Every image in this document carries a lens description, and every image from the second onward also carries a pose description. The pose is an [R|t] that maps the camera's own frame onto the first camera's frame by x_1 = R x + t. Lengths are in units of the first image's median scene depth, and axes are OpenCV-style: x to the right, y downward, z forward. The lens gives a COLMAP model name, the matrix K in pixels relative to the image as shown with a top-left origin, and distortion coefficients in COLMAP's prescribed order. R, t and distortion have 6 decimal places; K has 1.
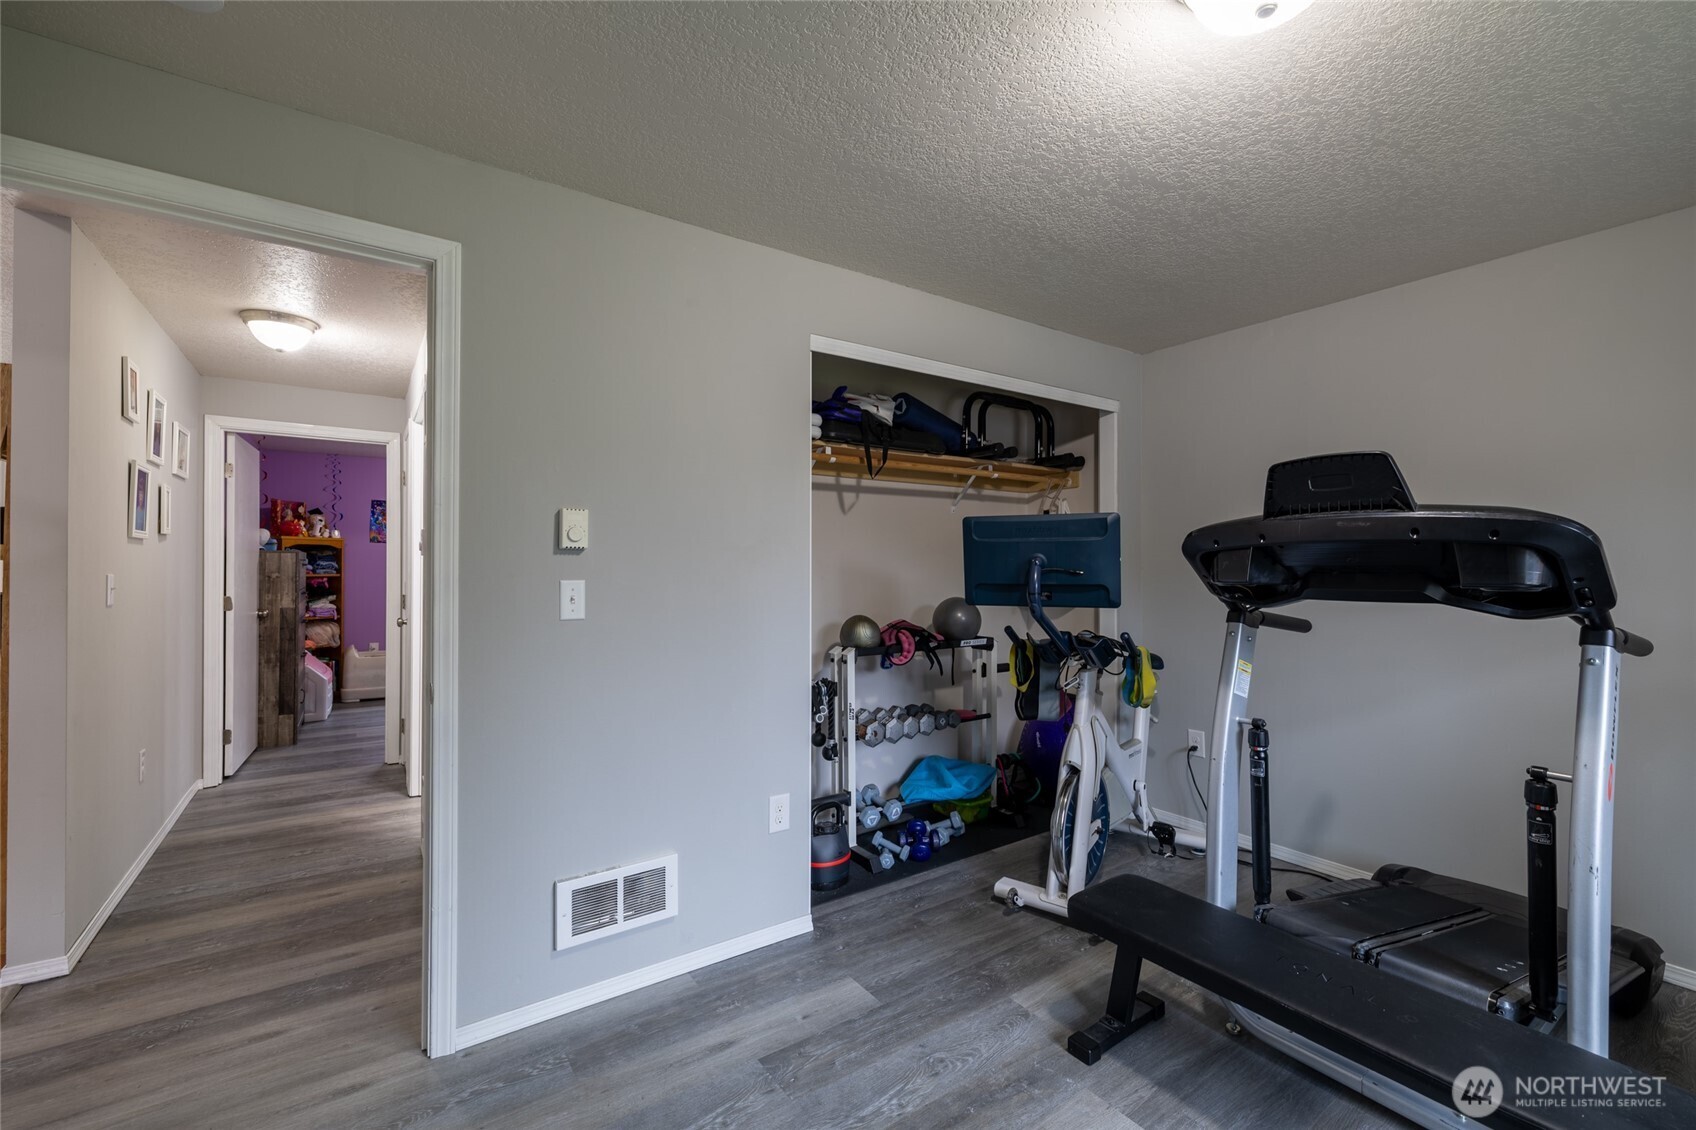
lens RADIAL K [[710.1, 0, 845.0], [0, 710.1, 562.9], [0, 0, 1]] dist [0.001613, -0.000384]
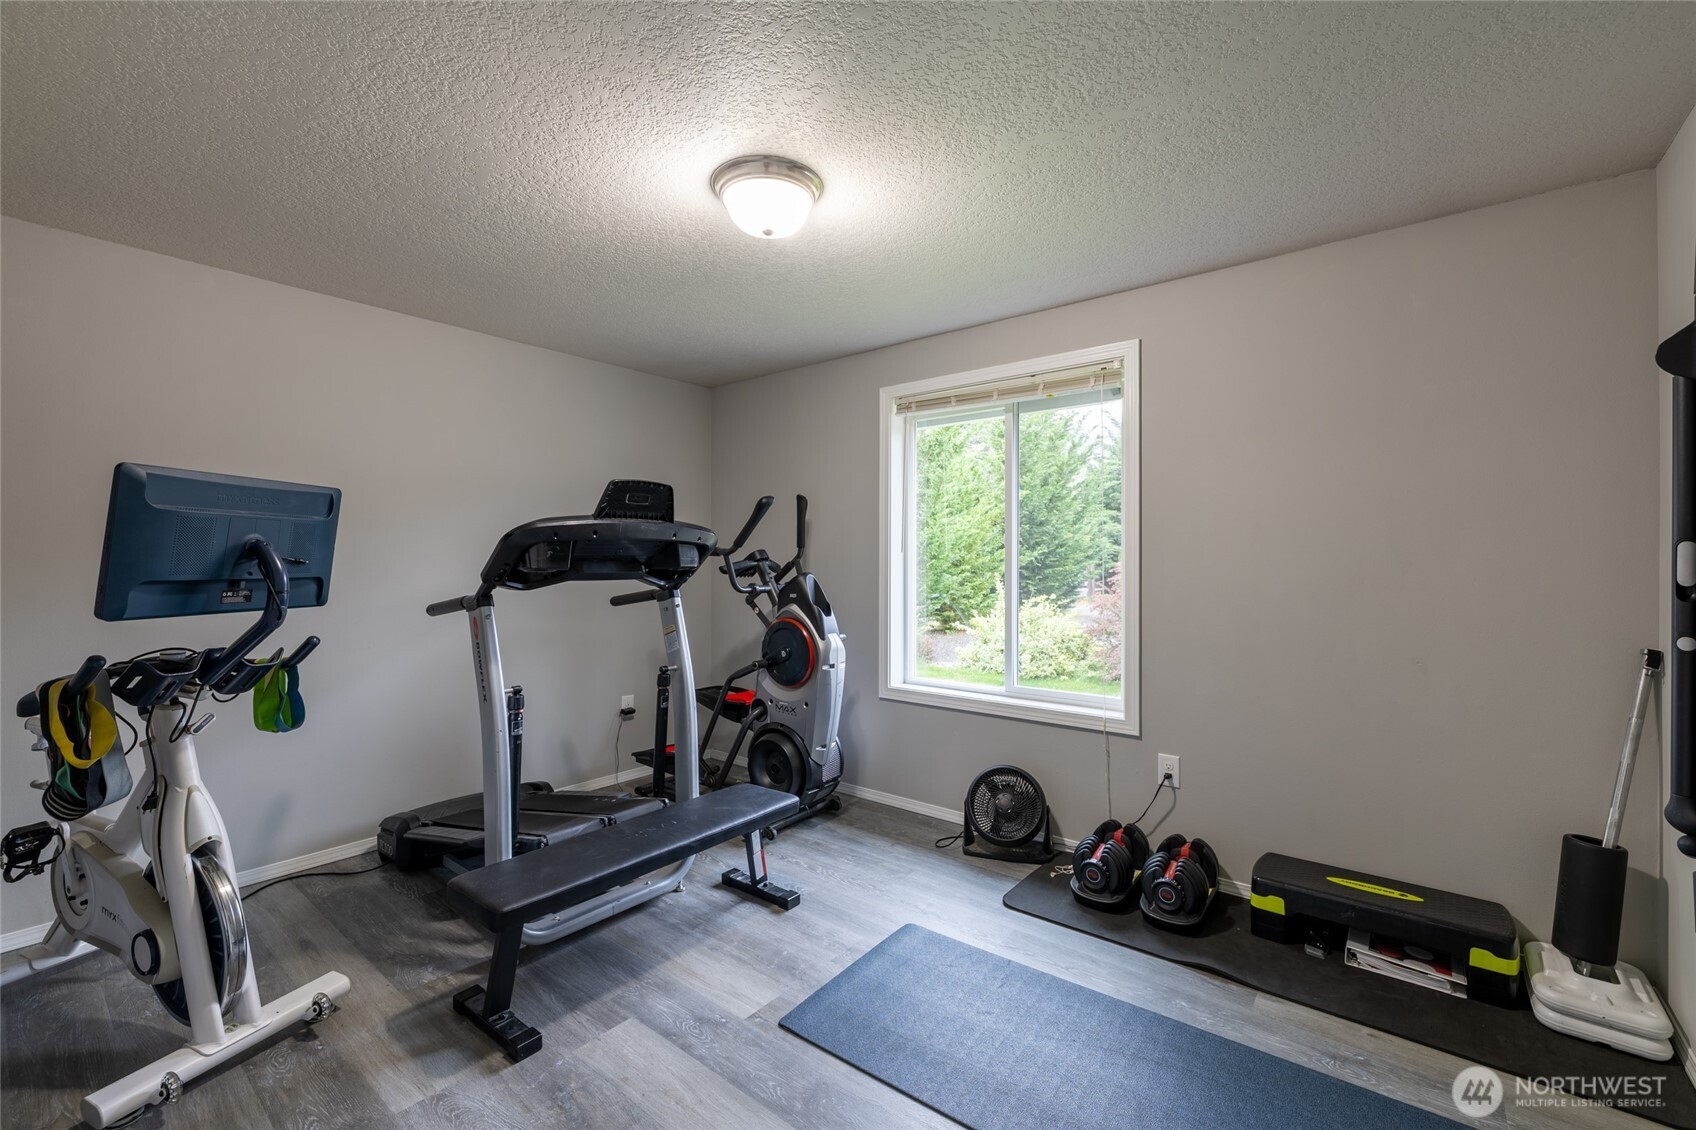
lens RADIAL K [[710.1, 0, 841.9], [0, 710.1, 570.8], [0, 0, 1]] dist [0.001613, -0.000384]
pose [[-0.274339, -0.013128, 0.961543, -4.224472], [-0.002671, 0.999913, 0.012890, 0.092458], [-0.961629, 0.000967, -0.274351, 4.989718]]
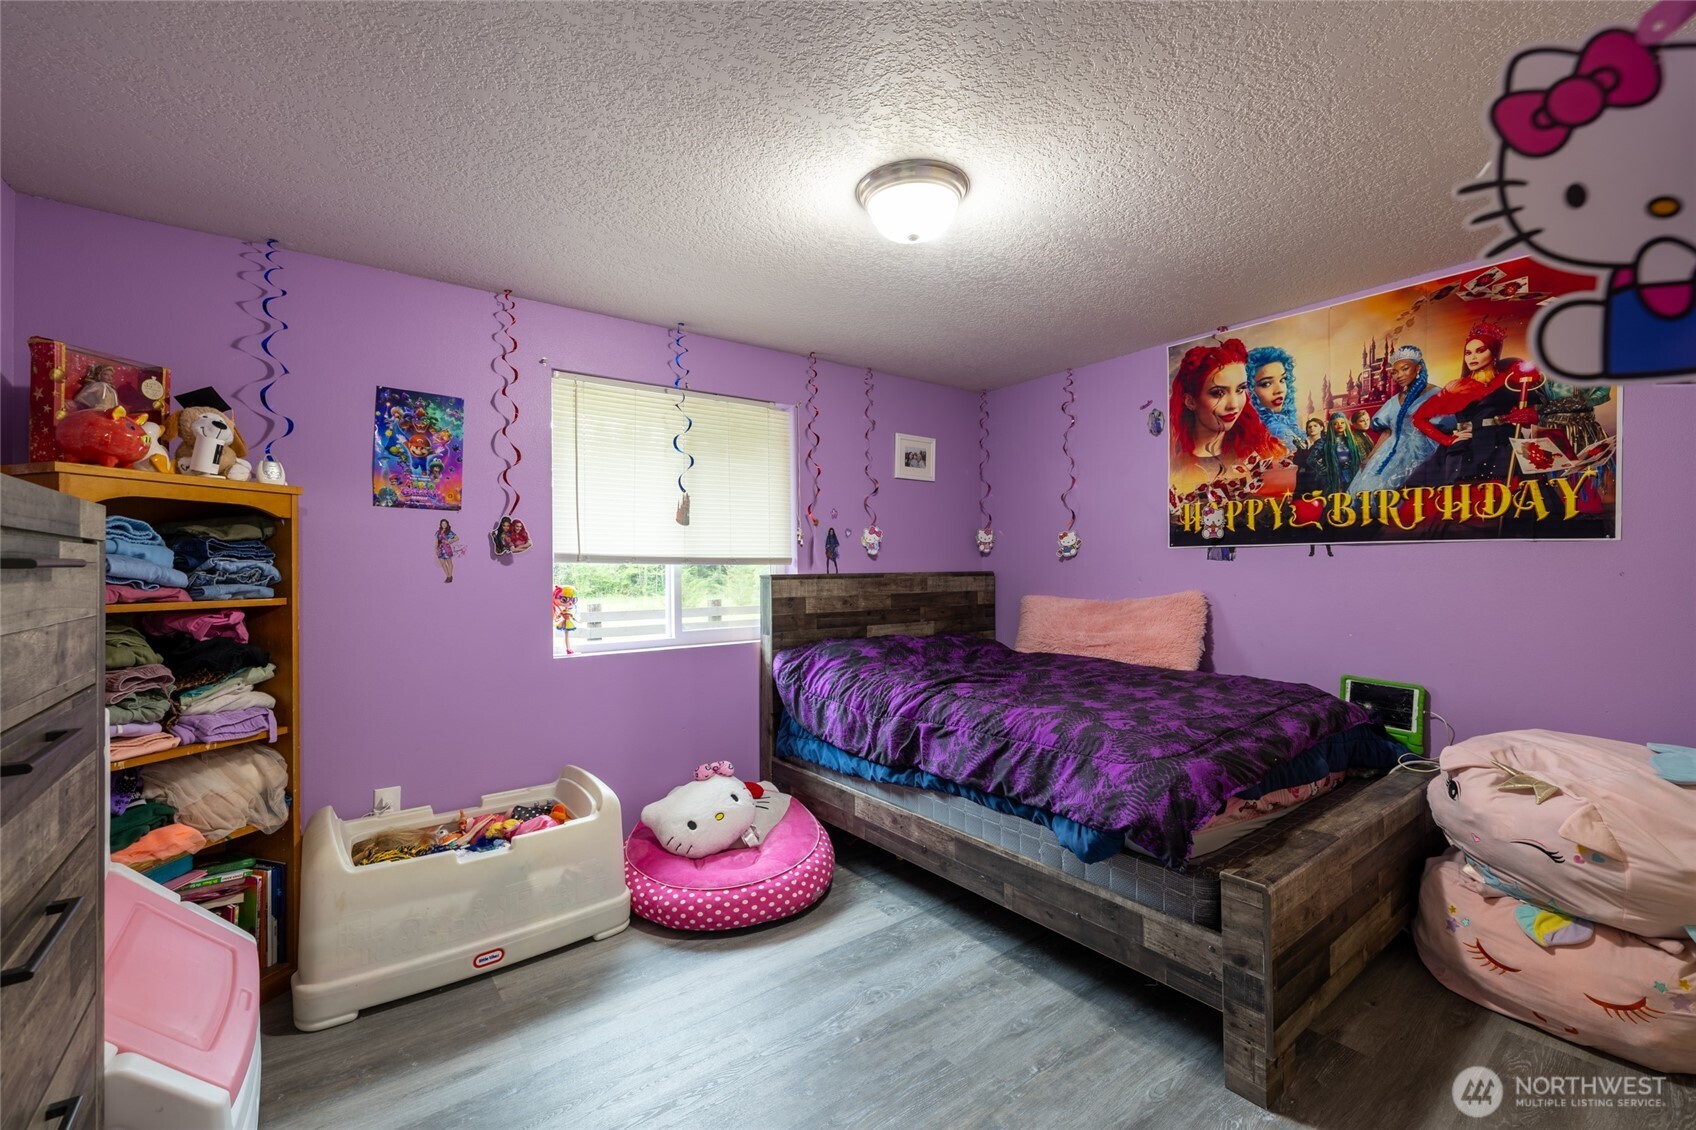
lens RADIAL K [[710.1, 0, 844.6], [0, 710.1, 565.8], [0, 0, 1]] dist [0.001613, -0.000384]
pose [[0.998967, -0.014224, 0.043149, -0.474154], [0.014475, 0.999880, -0.005529, 0.006646], [-0.043065, 0.006148, 0.999053, 0.671056]]
